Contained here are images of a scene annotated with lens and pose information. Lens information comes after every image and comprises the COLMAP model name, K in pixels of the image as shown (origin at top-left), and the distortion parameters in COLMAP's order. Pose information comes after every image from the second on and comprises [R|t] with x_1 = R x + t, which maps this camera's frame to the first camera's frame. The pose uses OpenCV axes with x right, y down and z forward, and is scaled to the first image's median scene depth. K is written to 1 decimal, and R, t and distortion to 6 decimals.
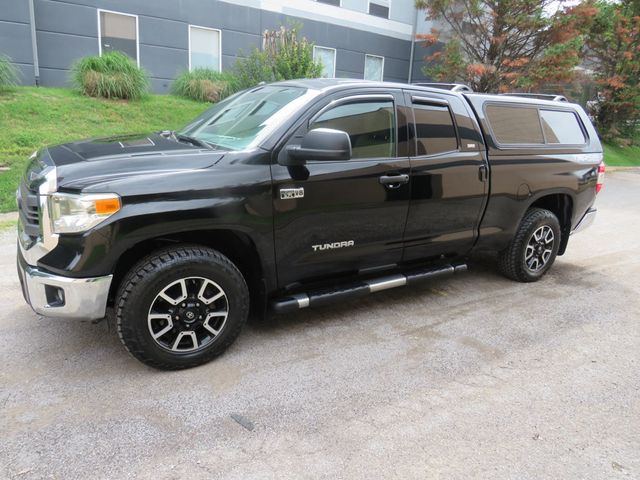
lens RADIAL K [[442.9, 0, 319.5], [0, 442.9, 238.7], [0, 0, 1]] dist [-0.027744, 0.015412]
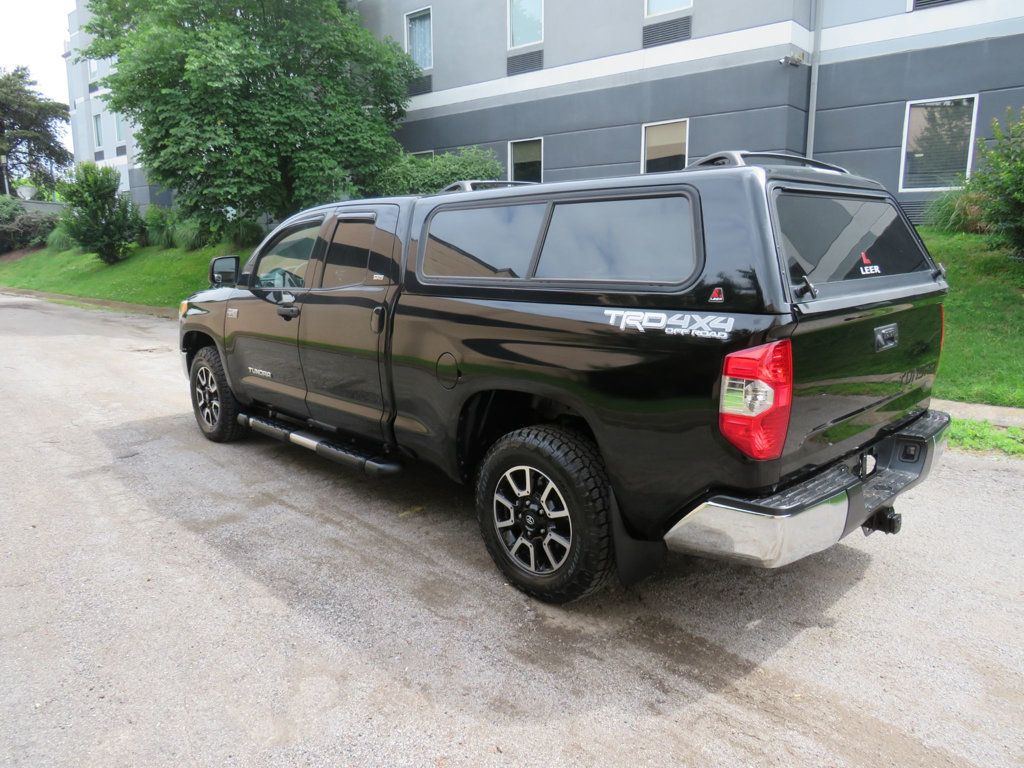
lens RADIAL K [[708.7, 0, 503.9], [0, 708.7, 381.2], [0, 0, 1]] dist [-0.027744, 0.015412]
pose [[0.202463, 0.128981, -0.970759, 1.653062], [-0.251392, 0.964915, 0.075773, -0.220631], [0.946473, 0.228700, 0.227784, 1.134281]]
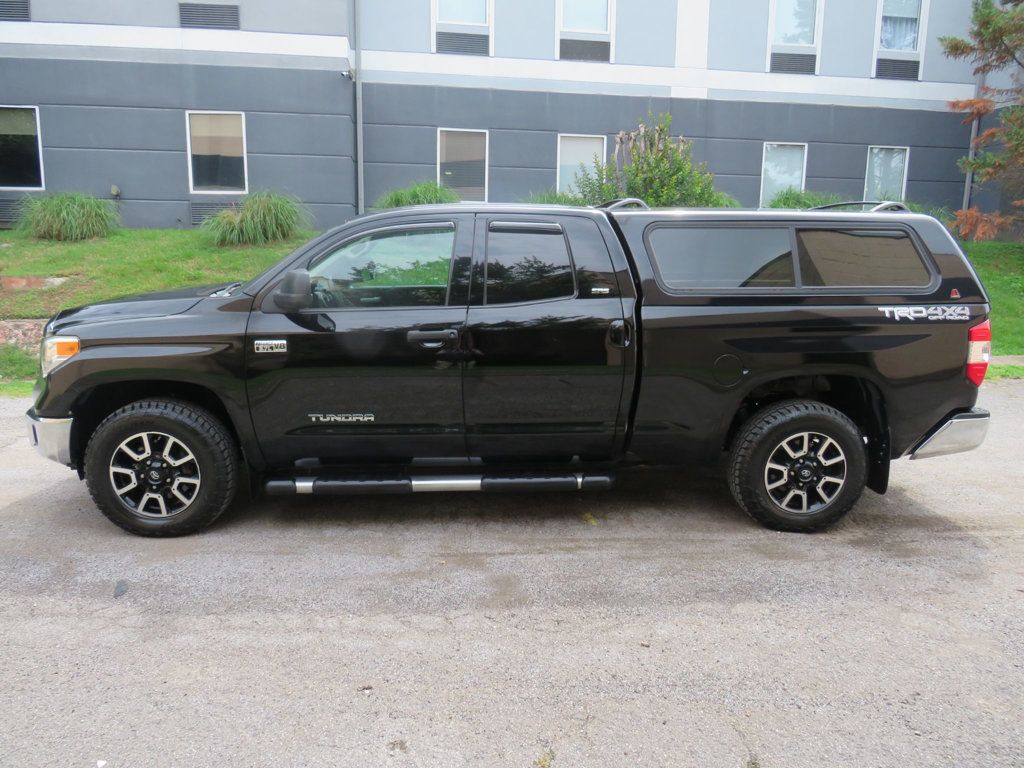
lens RADIAL K [[708.7, 0, 503.6], [0, 708.7, 385.1], [0, 0, 1]] dist [-0.027744, 0.015412]
pose [[0.876772, 0.050917, -0.478203, 0.844067], [-0.097097, 0.992643, -0.072332, 0.020356], [0.471002, 0.109851, 0.875265, 0.044059]]
